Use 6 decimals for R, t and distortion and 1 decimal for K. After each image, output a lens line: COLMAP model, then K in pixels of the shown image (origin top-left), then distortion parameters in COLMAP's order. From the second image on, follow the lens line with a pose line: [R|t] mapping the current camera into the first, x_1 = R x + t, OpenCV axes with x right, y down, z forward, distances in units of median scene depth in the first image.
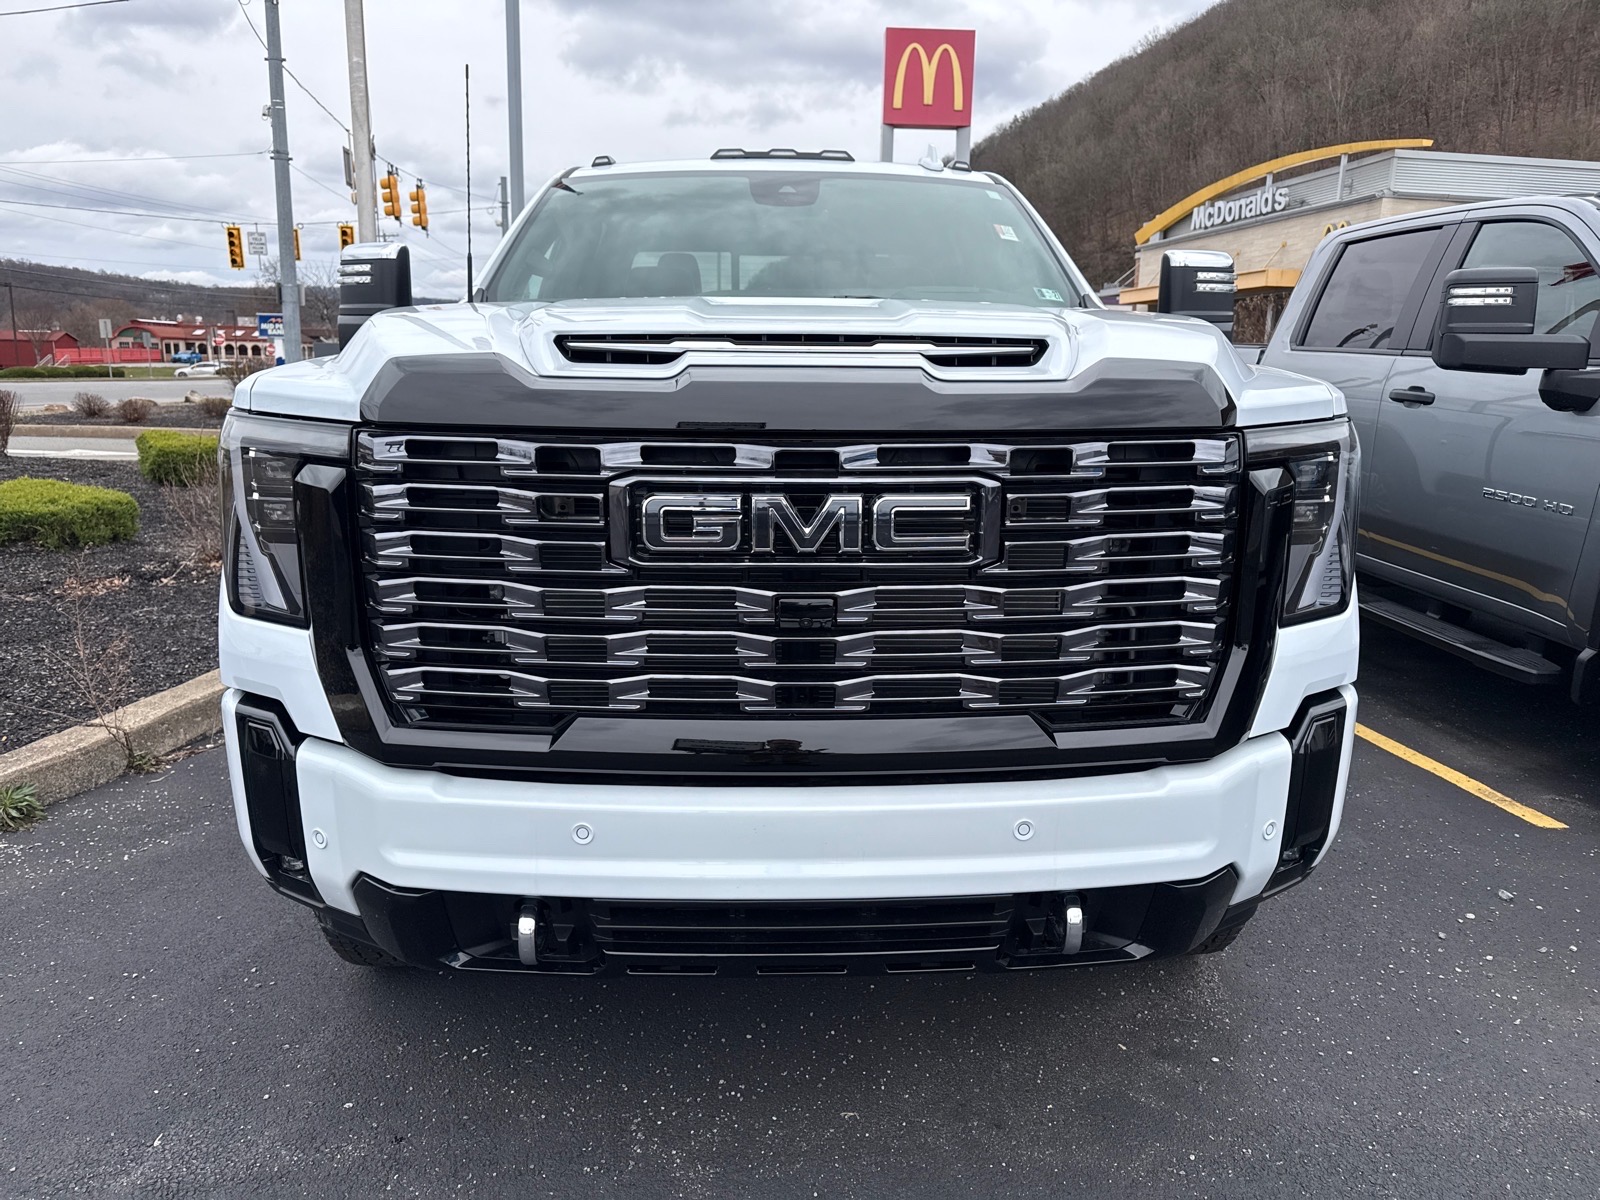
lens RADIAL K [[1139.0, 0, 800.0], [0, 1139.0, 600.0], [0, 0, 1]] dist [0.010981, -0.013541]
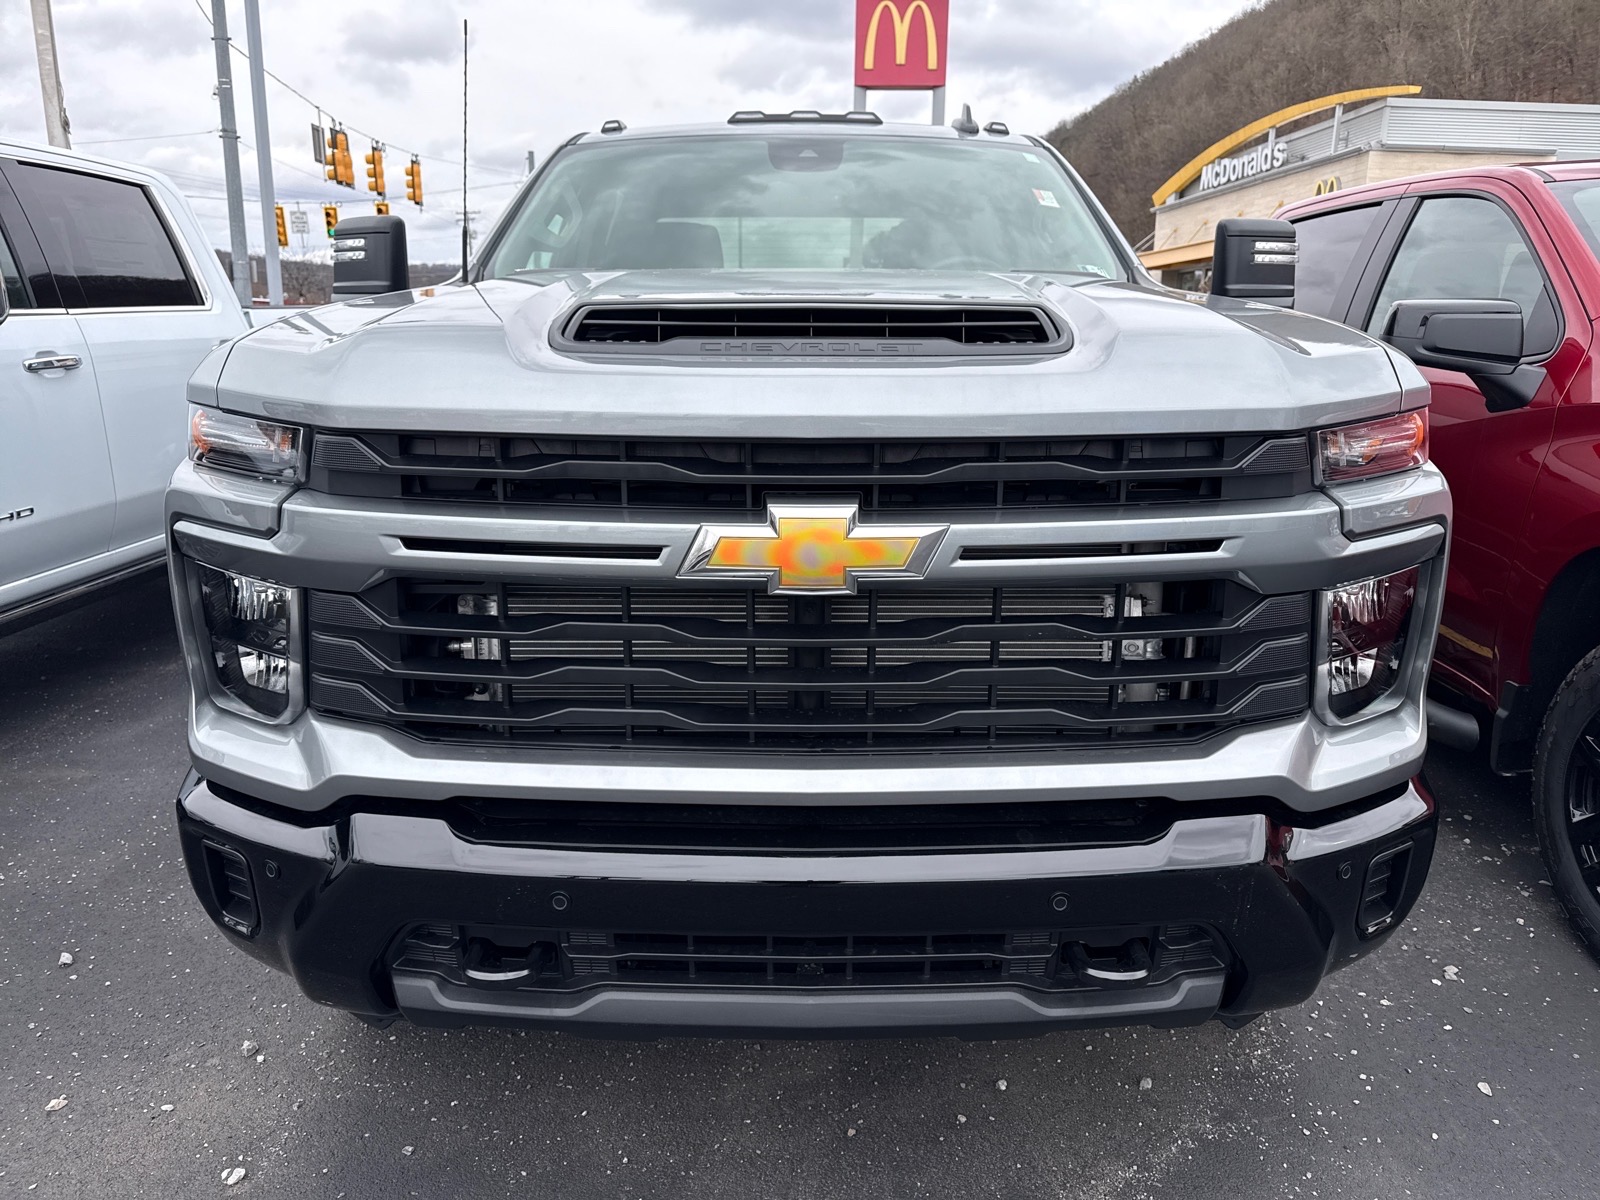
lens RADIAL K [[1139.0, 0, 800.0], [0, 1139.0, 600.0], [0, 0, 1]] dist [0.010981, -0.013541]
pose [[0.994927, 0.015698, -0.099370, 0.121260], [-0.013416, 0.999632, 0.023587, -0.002662], [0.099704, -0.022134, 0.994771, 0.019282]]
